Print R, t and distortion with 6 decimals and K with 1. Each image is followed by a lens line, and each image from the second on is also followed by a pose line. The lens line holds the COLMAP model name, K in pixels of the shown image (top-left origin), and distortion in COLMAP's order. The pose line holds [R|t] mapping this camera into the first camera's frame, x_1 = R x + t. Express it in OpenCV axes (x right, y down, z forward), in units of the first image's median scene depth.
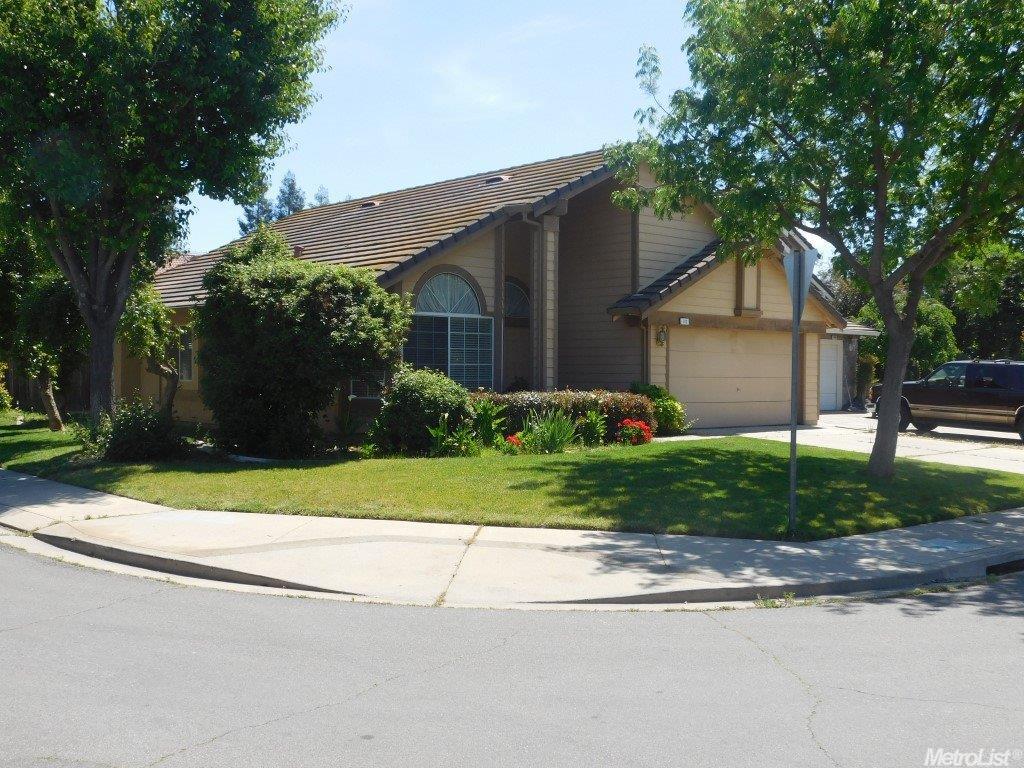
lens RADIAL K [[1074.3, 0, 512.0], [0, 1074.3, 384.0], [0, 0, 1]] dist [0.002246, 0.000960]
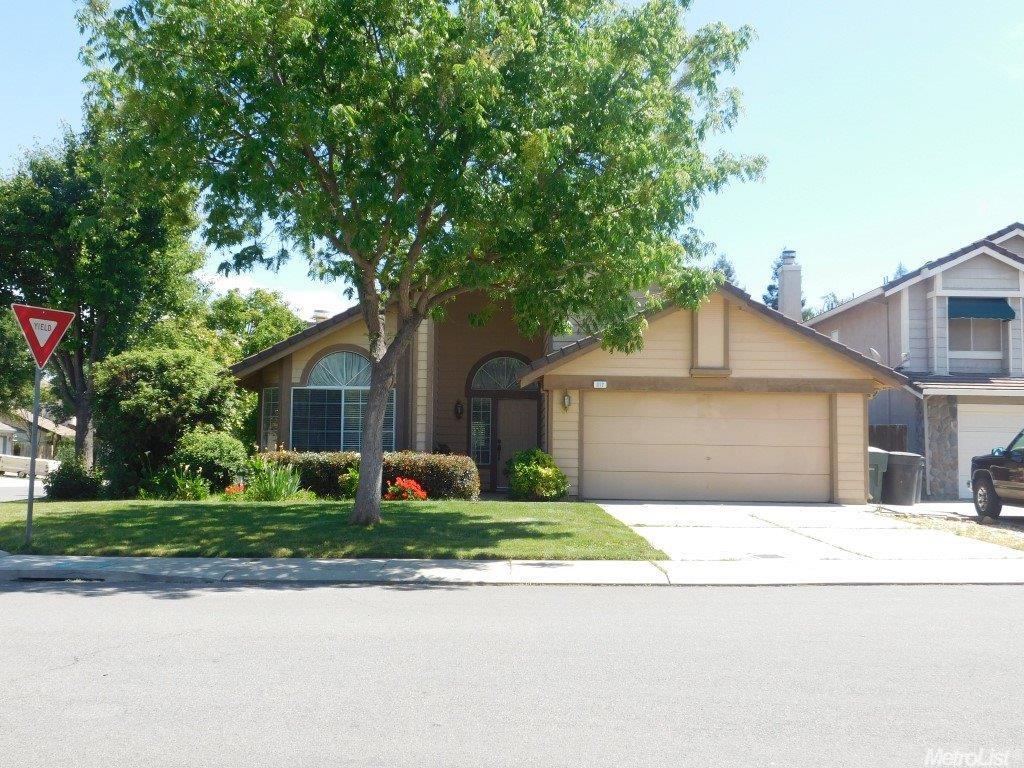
lens RADIAL K [[1074.3, 0, 512.0], [0, 1074.3, 384.0], [0, 0, 1]] dist [0.002246, 0.000960]
pose [[0.760115, -0.051484, -0.647746, 0.716652], [-0.012882, 0.995466, -0.094239, 0.031875], [0.649661, 0.079977, 0.756005, 0.228191]]
